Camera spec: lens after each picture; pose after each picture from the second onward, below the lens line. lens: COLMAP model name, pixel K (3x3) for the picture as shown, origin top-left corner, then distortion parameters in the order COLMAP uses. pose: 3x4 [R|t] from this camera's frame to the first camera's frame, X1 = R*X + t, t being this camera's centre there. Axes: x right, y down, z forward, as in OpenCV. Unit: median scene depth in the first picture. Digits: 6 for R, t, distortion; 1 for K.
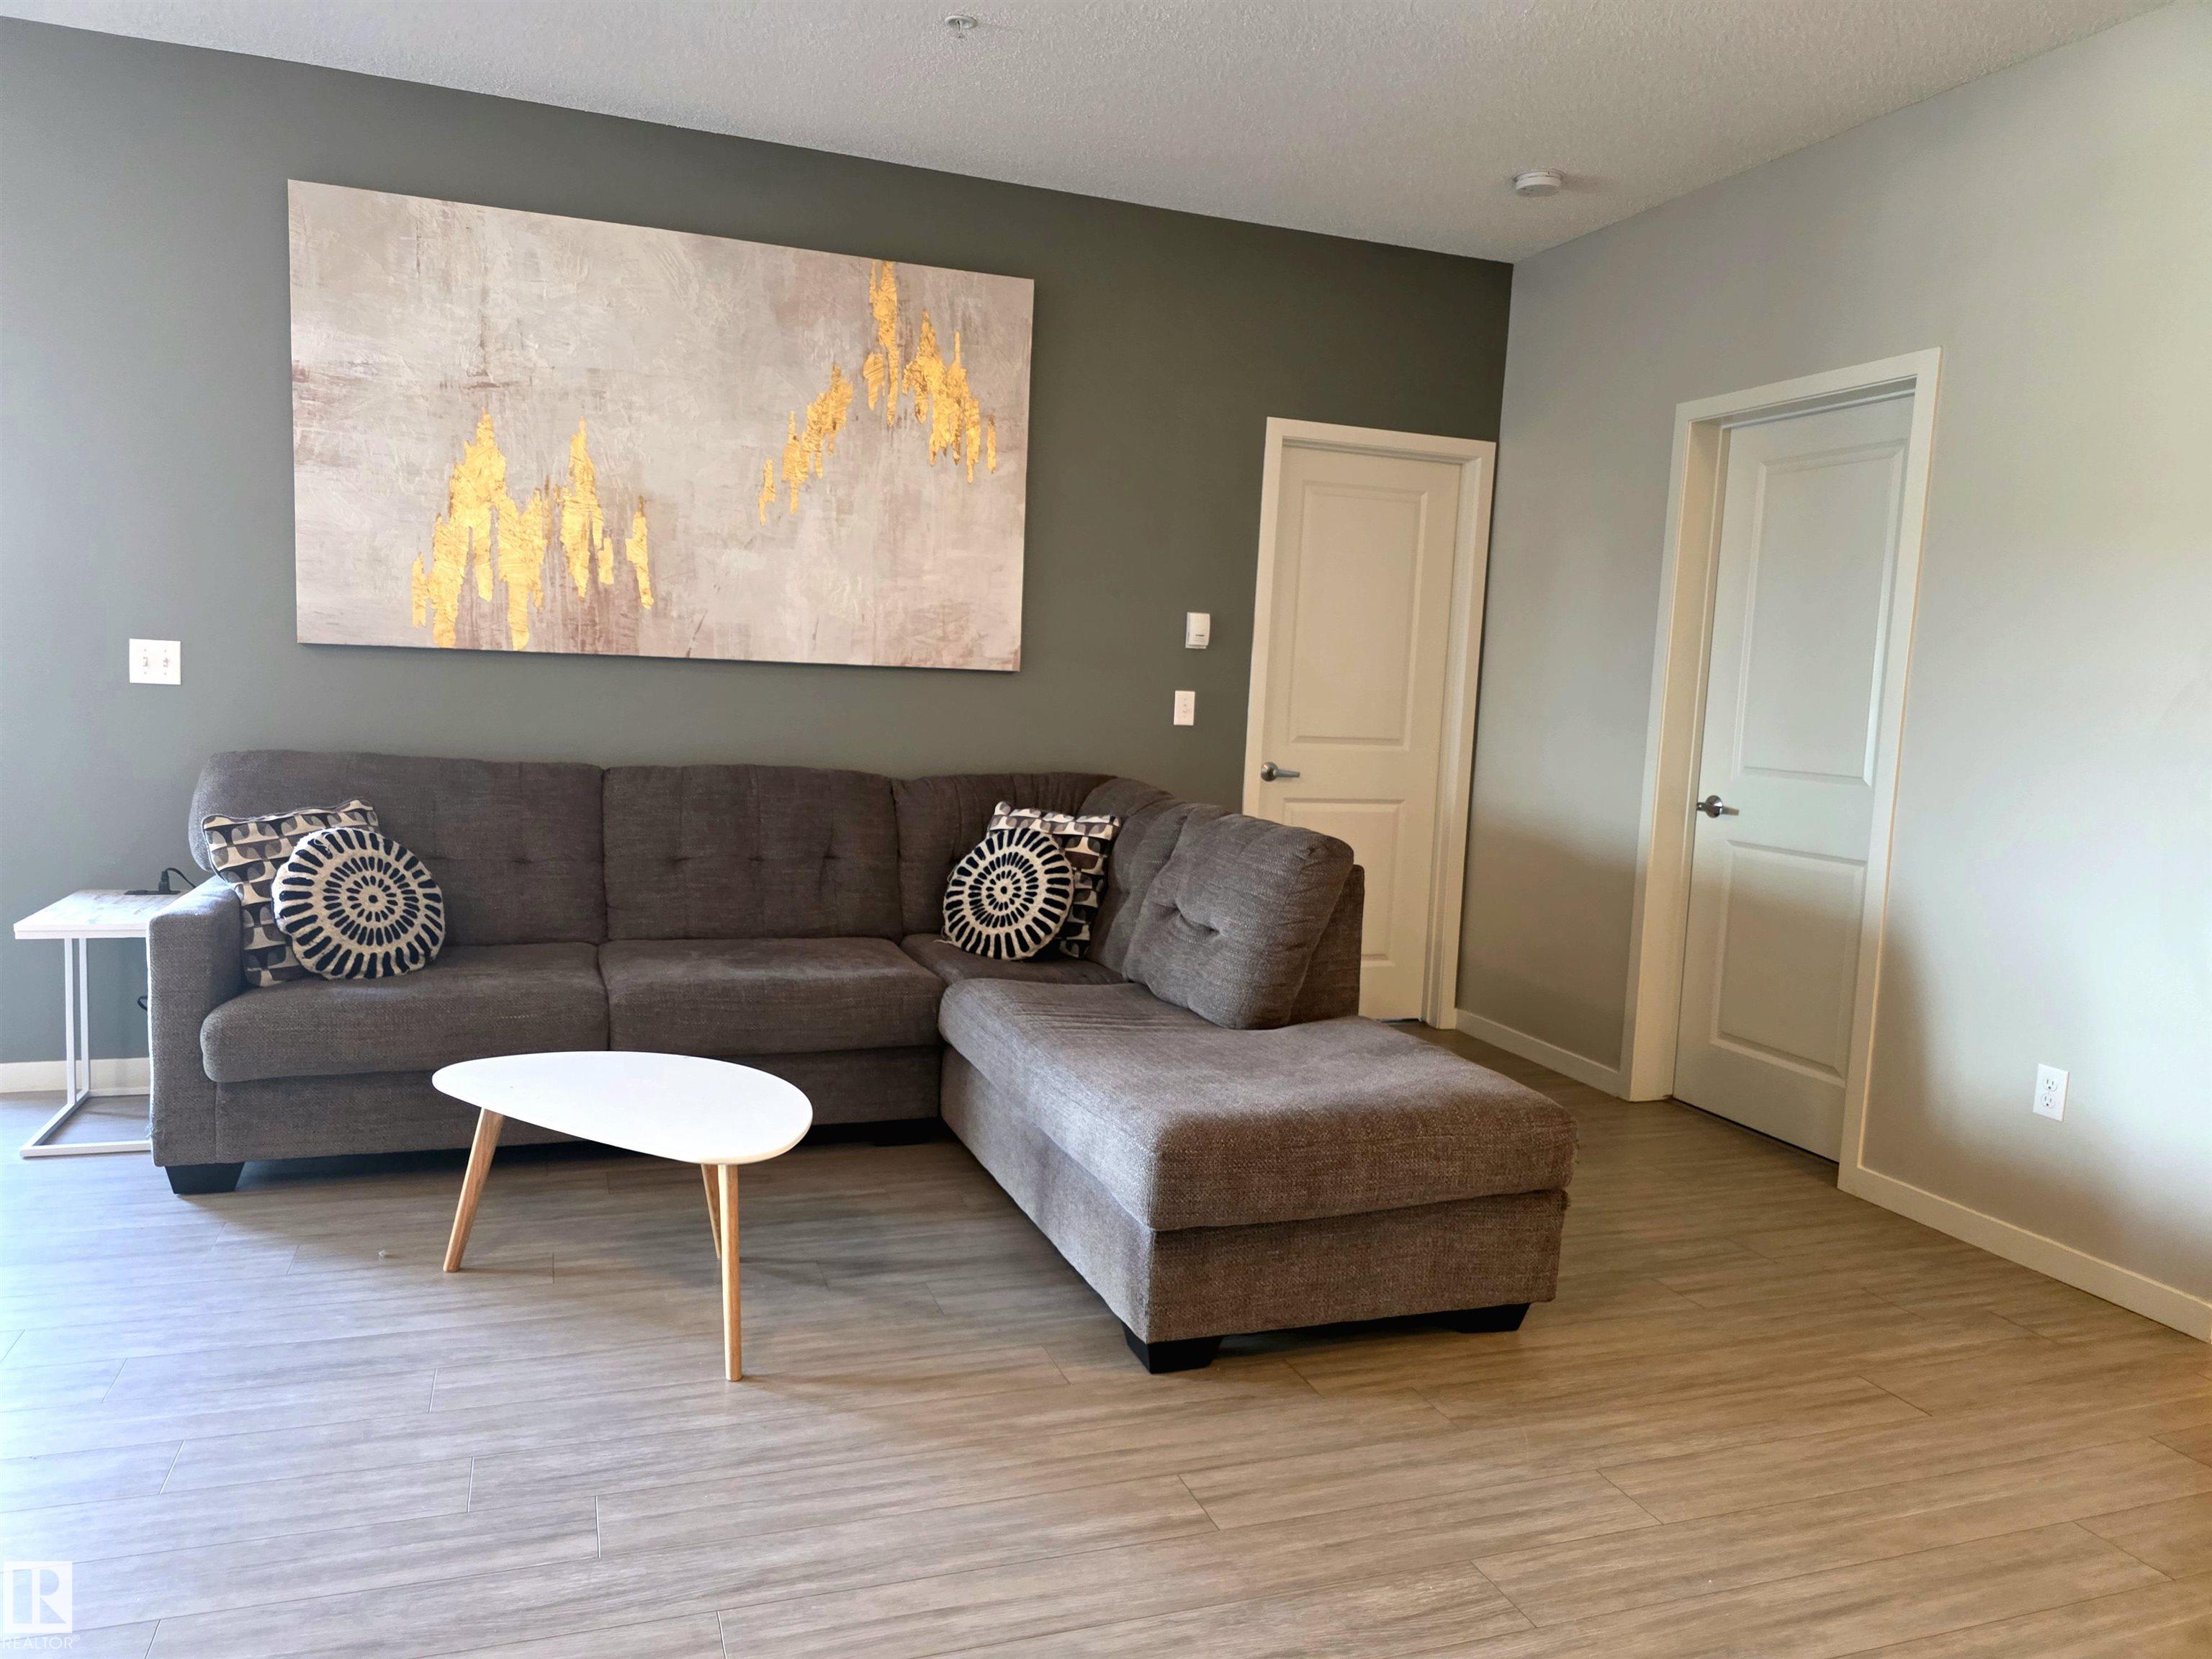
lens RADIAL K [[1502.3, 0, 1107.0], [0, 1502.3, 827.7], [0, 0, 1]] dist [0.072589, -0.079913]
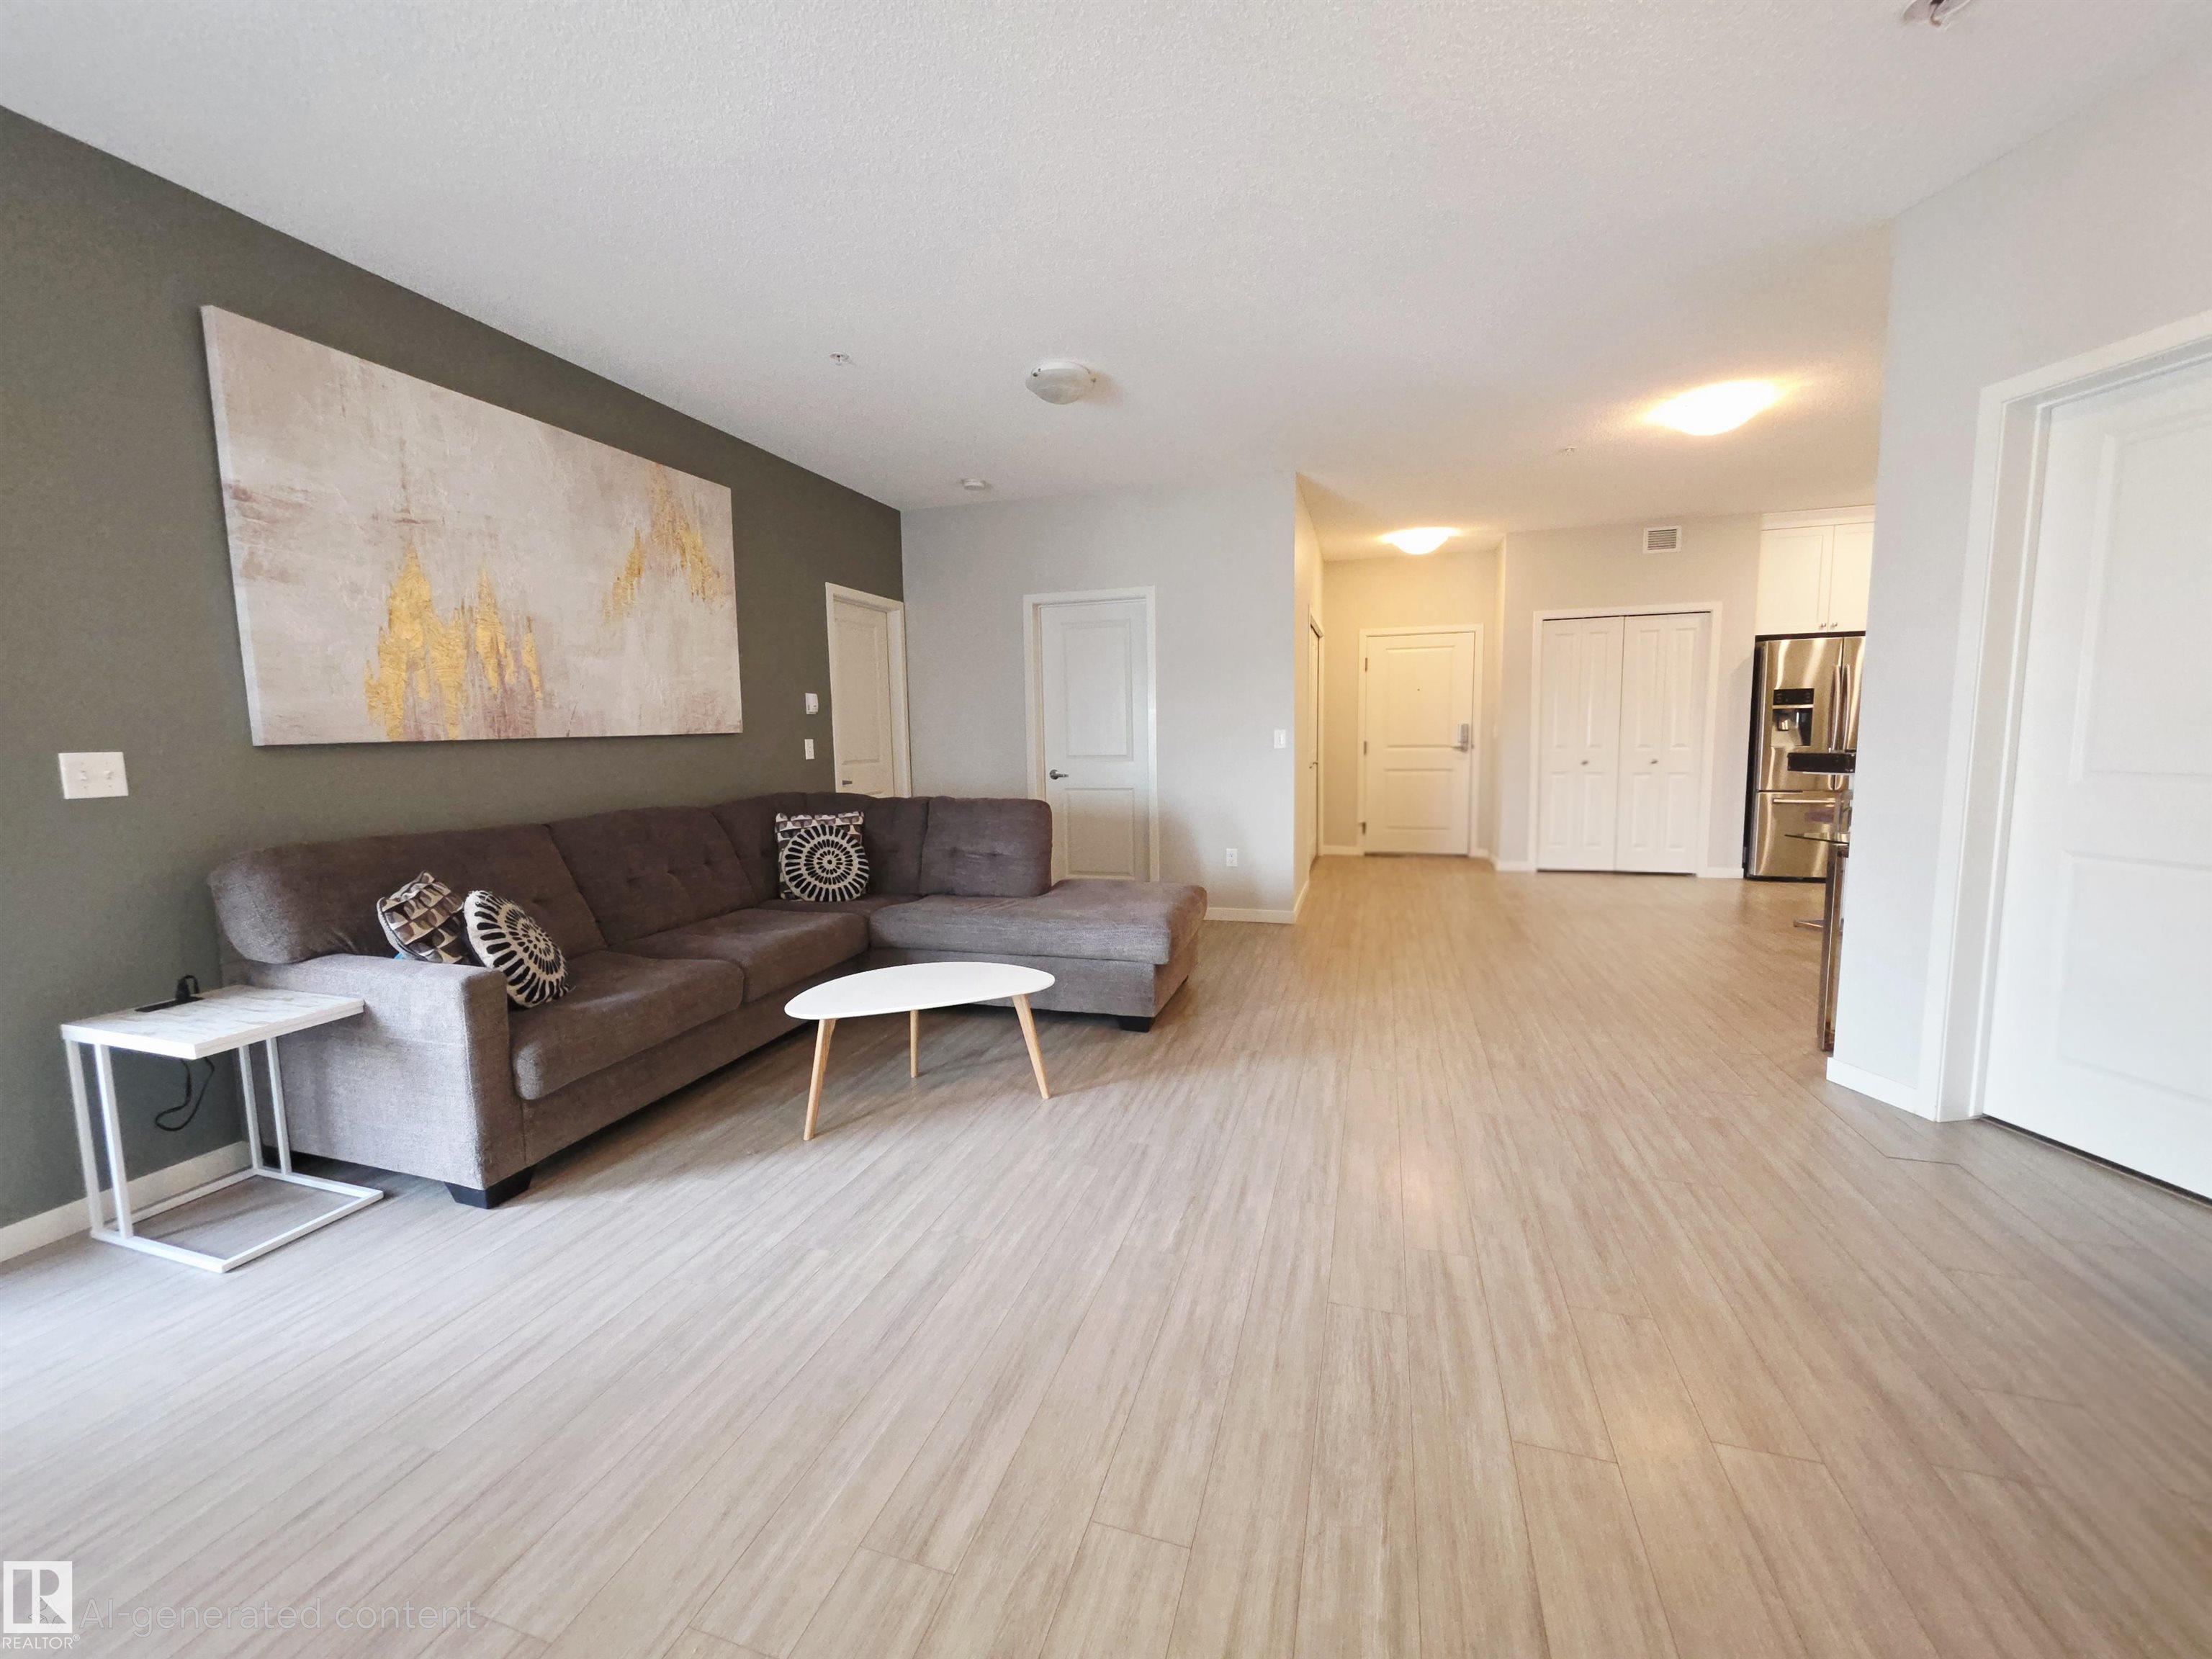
lens RADIAL K [[893.5, 0, 1100.3], [0, 893.5, 827.6], [0, 0, 1]] dist [0.002227, 0.000160]
pose [[0.595024, -0.142754, 0.790928, -0.673114], [0.126460, 0.988470, 0.083271, -0.041256], [-0.793697, 0.050473, 0.606216, 0.151137]]
